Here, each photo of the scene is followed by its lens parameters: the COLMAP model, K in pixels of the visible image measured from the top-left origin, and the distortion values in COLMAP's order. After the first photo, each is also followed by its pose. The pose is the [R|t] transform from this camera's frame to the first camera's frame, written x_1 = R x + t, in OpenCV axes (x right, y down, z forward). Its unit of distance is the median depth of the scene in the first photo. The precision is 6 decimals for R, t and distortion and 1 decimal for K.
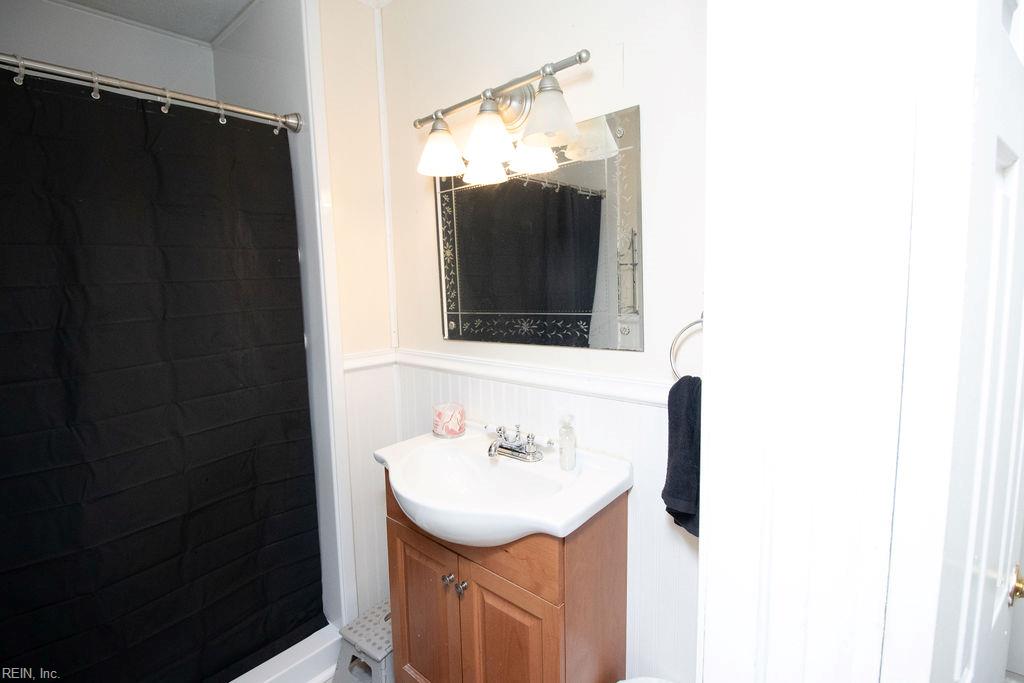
lens RADIAL K [[475.1, 0, 528.9], [0, 475.1, 338.3], [0, 0, 1]] dist [0.001068, -0.000307]
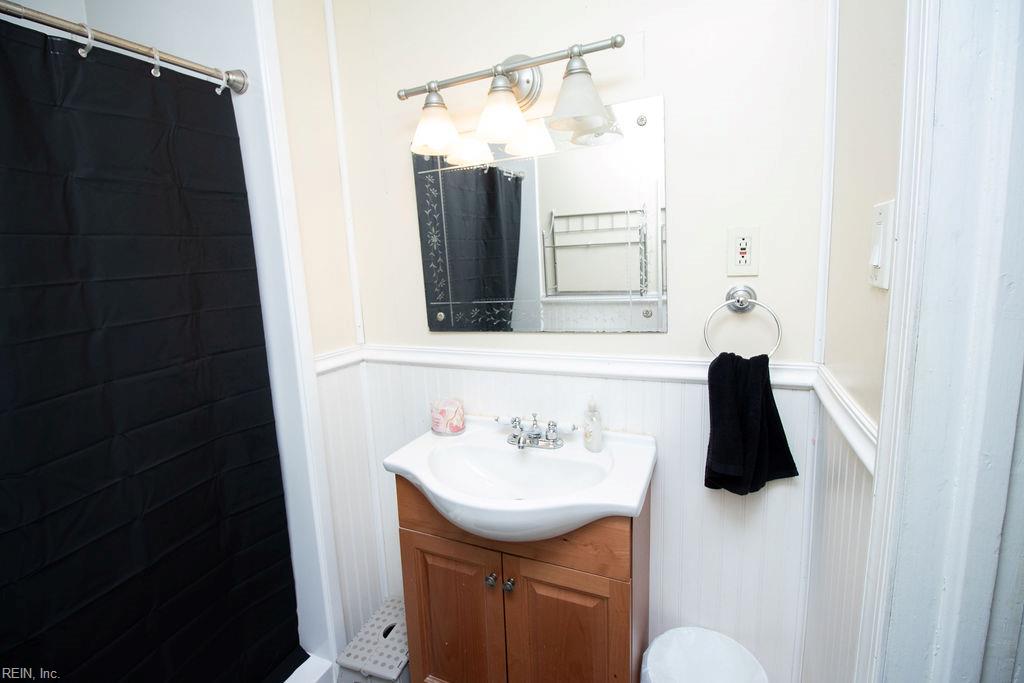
lens RADIAL K [[475.1, 0, 528.9], [0, 475.1, 338.3], [0, 0, 1]] dist [0.001068, -0.000307]
pose [[0.960343, -0.064880, 0.271169, -0.267570], [0.053996, 0.997415, 0.047414, -0.020203], [-0.273544, -0.030892, 0.961363, 0.051784]]
